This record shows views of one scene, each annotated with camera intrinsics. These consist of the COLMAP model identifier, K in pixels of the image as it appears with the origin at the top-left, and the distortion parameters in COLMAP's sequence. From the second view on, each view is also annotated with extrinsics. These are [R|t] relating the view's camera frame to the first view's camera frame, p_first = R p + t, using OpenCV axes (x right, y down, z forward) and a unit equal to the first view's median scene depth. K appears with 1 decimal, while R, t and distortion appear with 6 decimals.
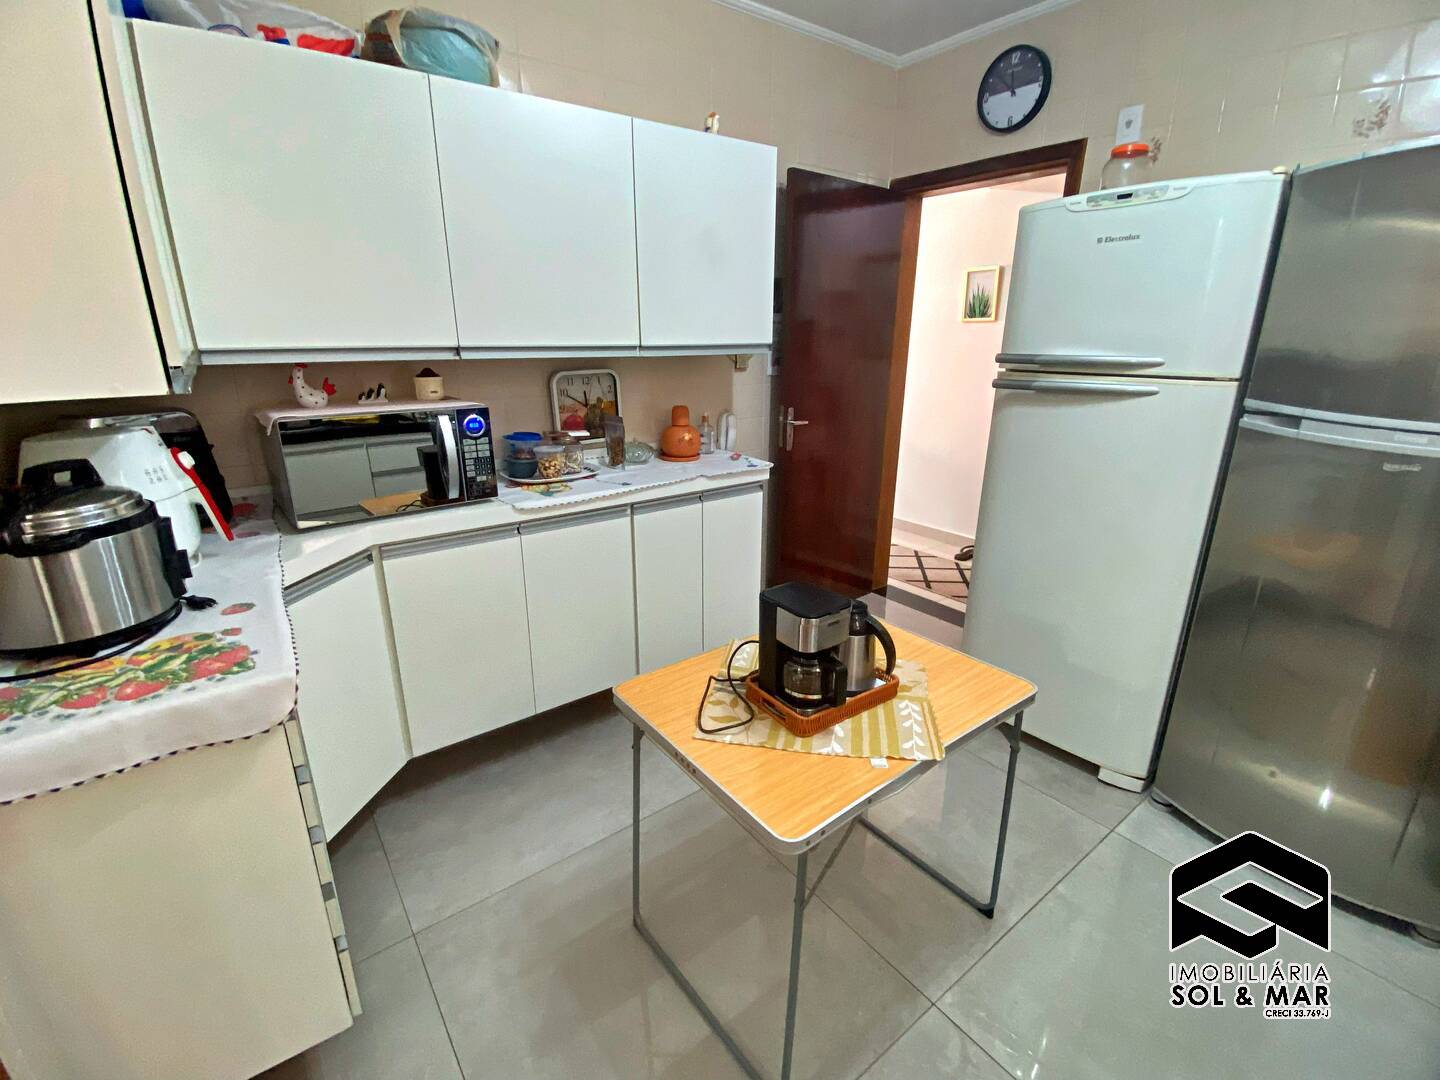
lens RADIAL K [[639.0, 0, 718.3], [0, 639.0, 540.7], [0, 0, 1]] dist [0.026049, -0.024230]
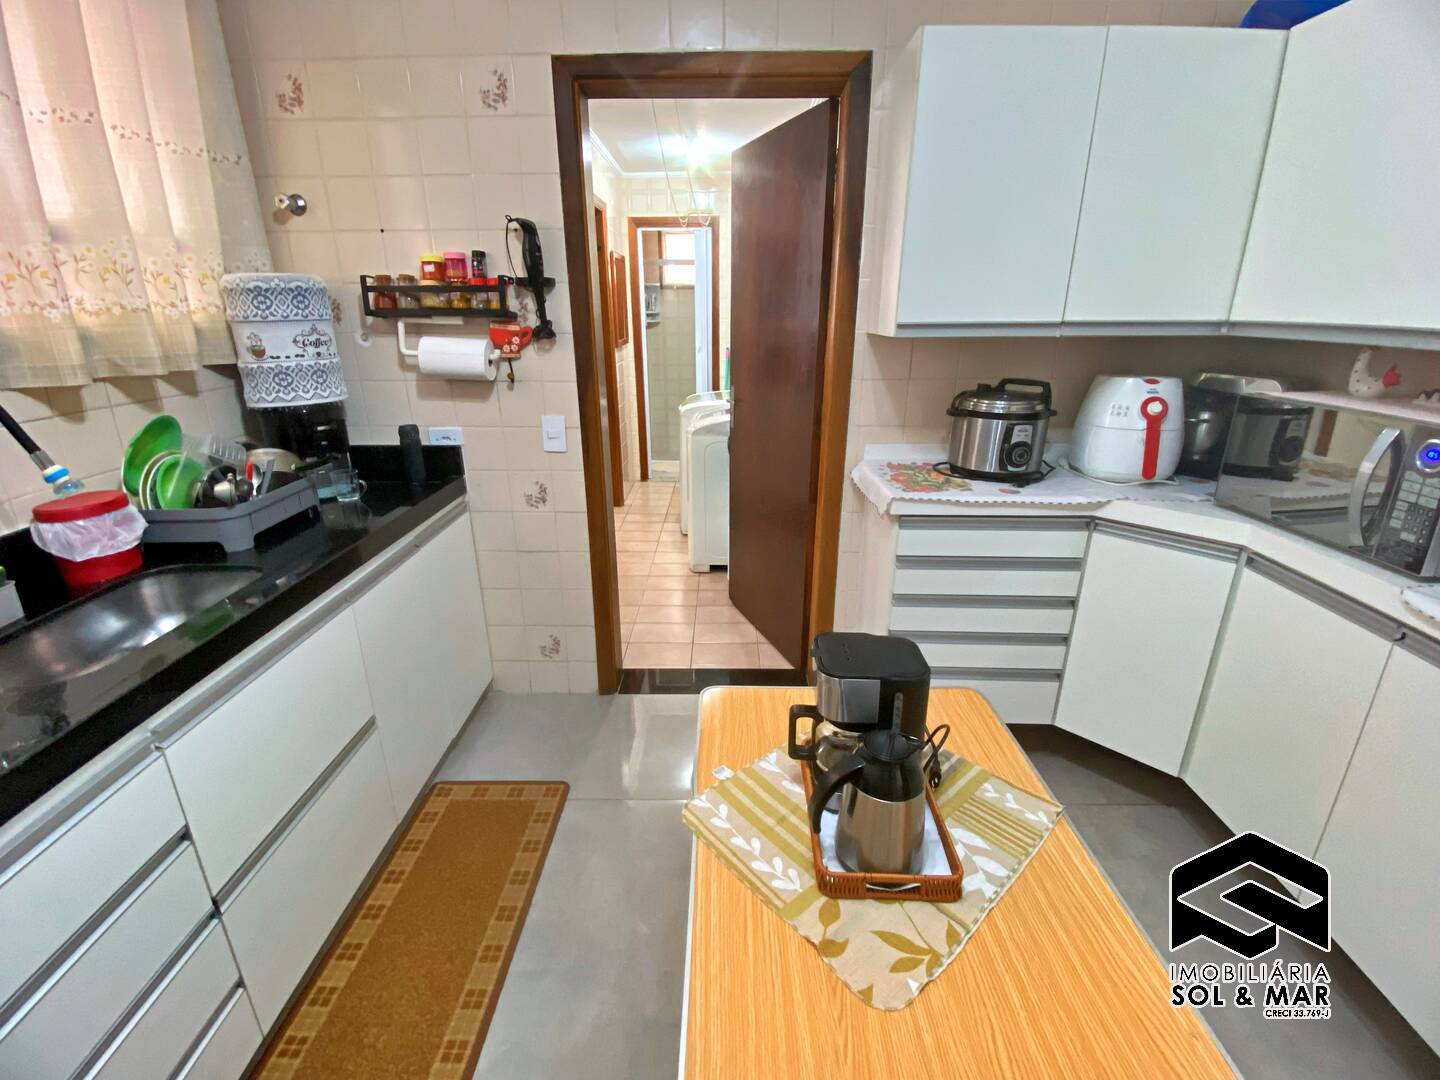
lens RADIAL K [[639.0, 0, 713.2], [0, 639.0, 535.6], [0, 0, 1]] dist [0.026049, -0.024230]
pose [[-0.619202, 0.260702, -0.740691, 0.533872], [-0.239061, 0.835911, 0.494067, -0.247903], [0.747956, 0.482998, -0.455275, 0.775988]]
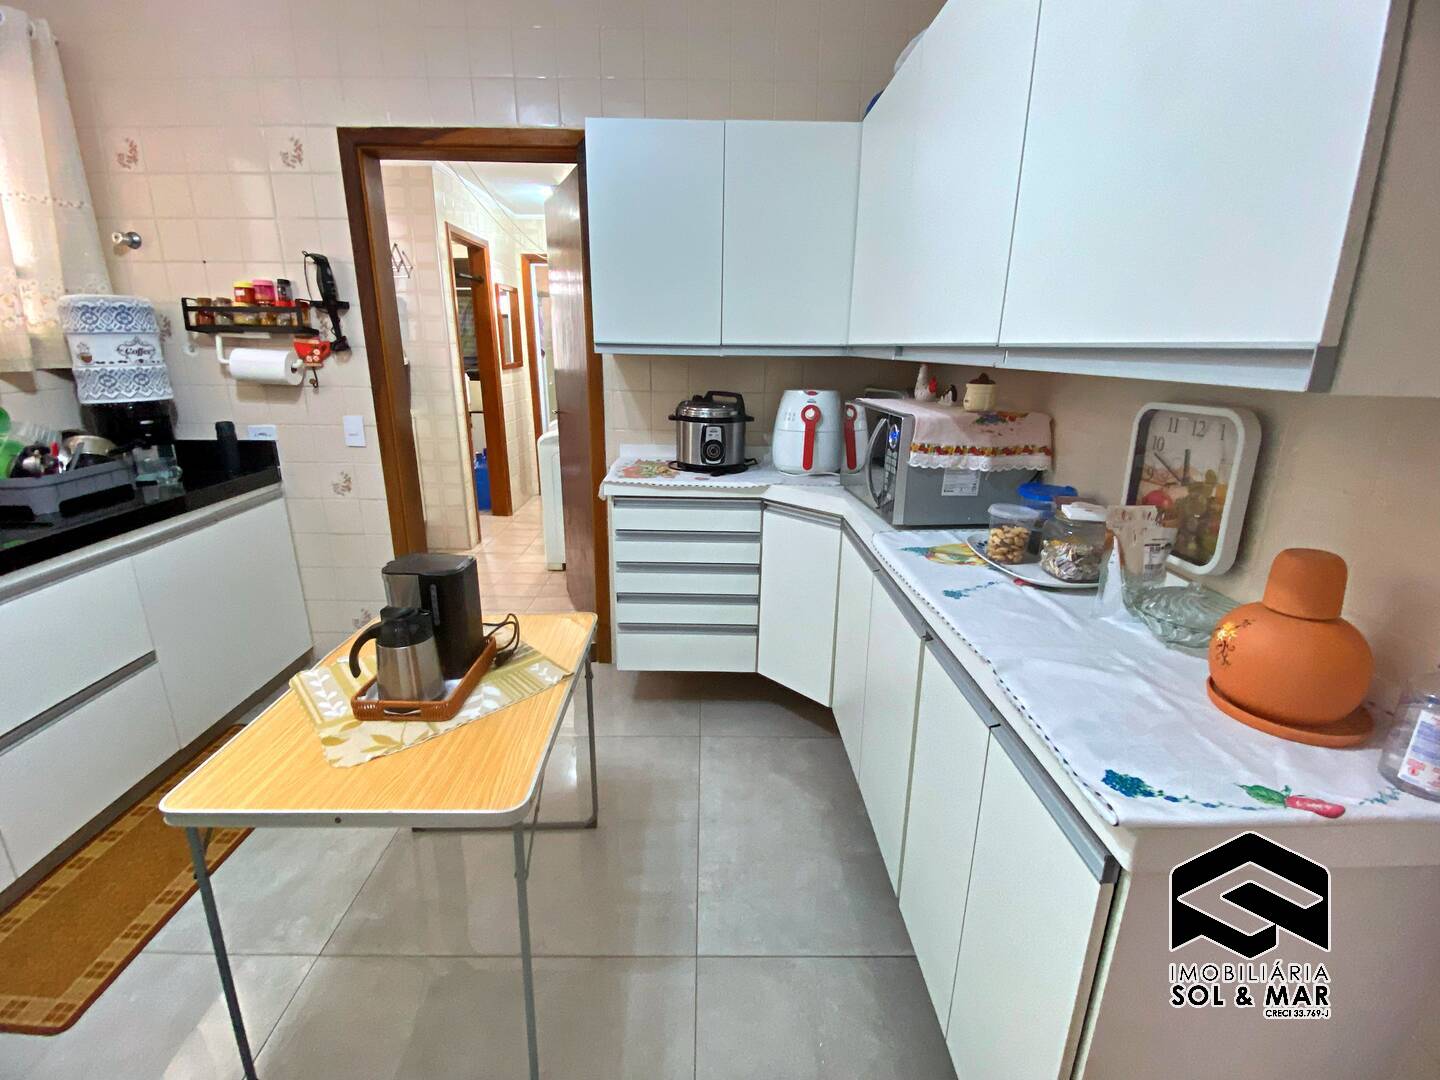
lens RADIAL K [[639.0, 0, 710.4], [0, 639.0, 535.4], [0, 0, 1]] dist [0.026049, -0.024230]
pose [[-0.595939, 0.220337, -0.772210, 0.463799], [-0.260081, 0.856831, 0.445194, -0.378969], [0.759747, 0.466146, -0.453313, 1.245690]]
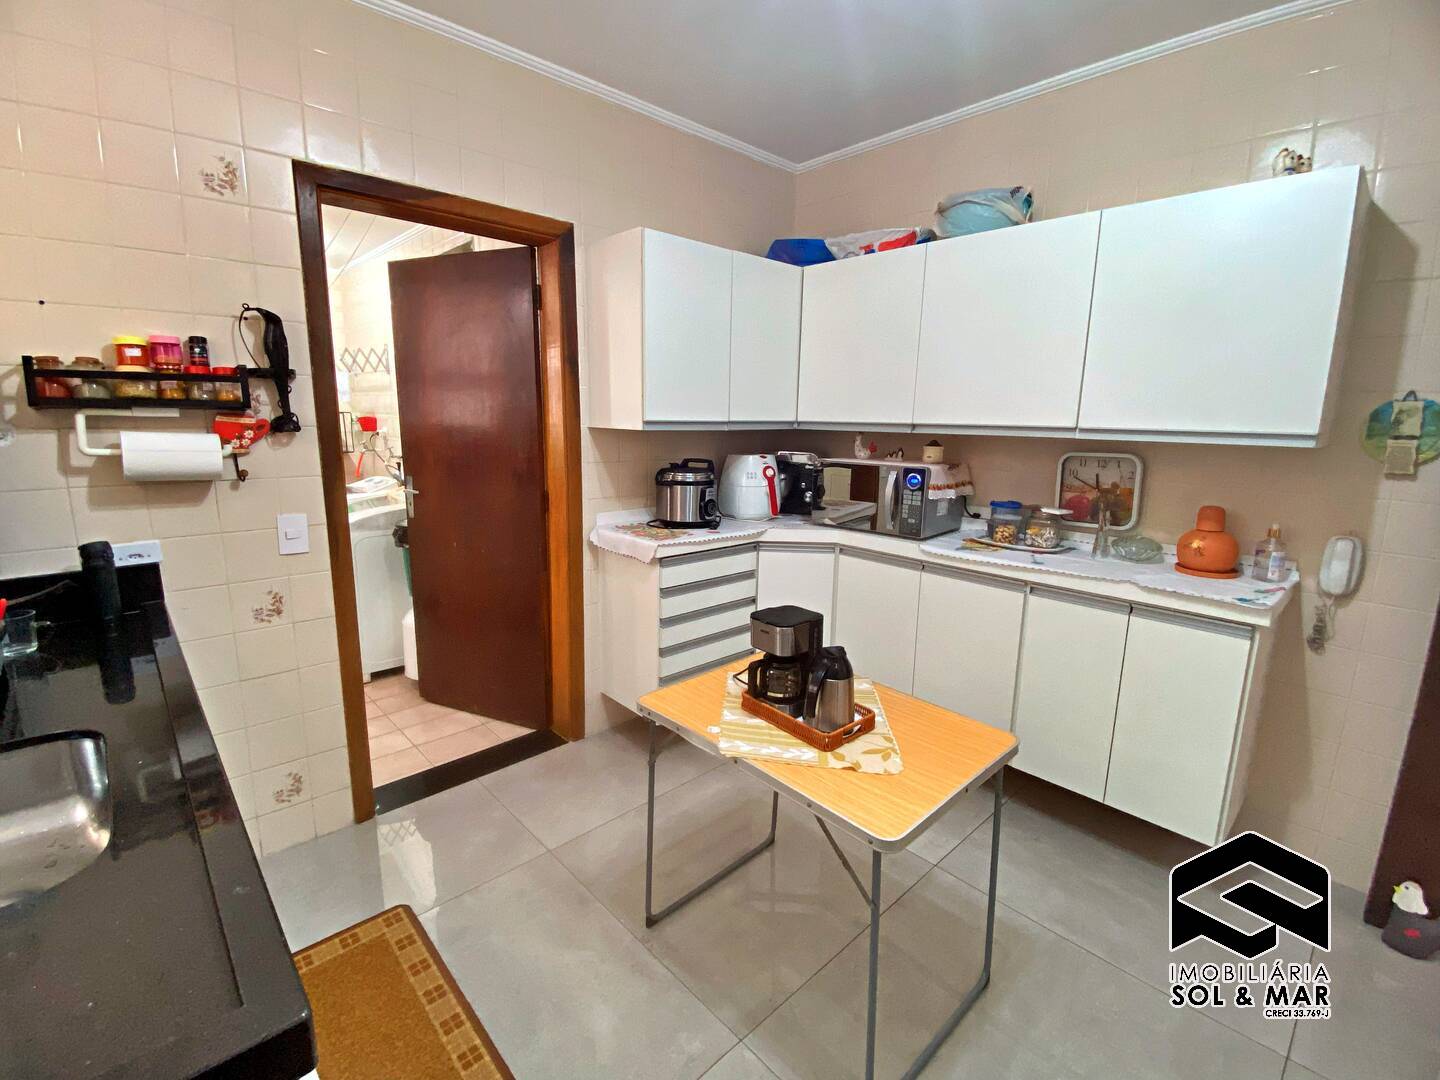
lens RADIAL K [[639.0, 0, 708.1], [0, 639.0, 541.9], [0, 0, 1]] dist [0.026049, -0.024230]
pose [[0.090814, 0.195249, -0.976540, 0.895912], [-0.320910, 0.934022, 0.156904, -0.130005], [0.942746, 0.299133, 0.147479, 0.426752]]
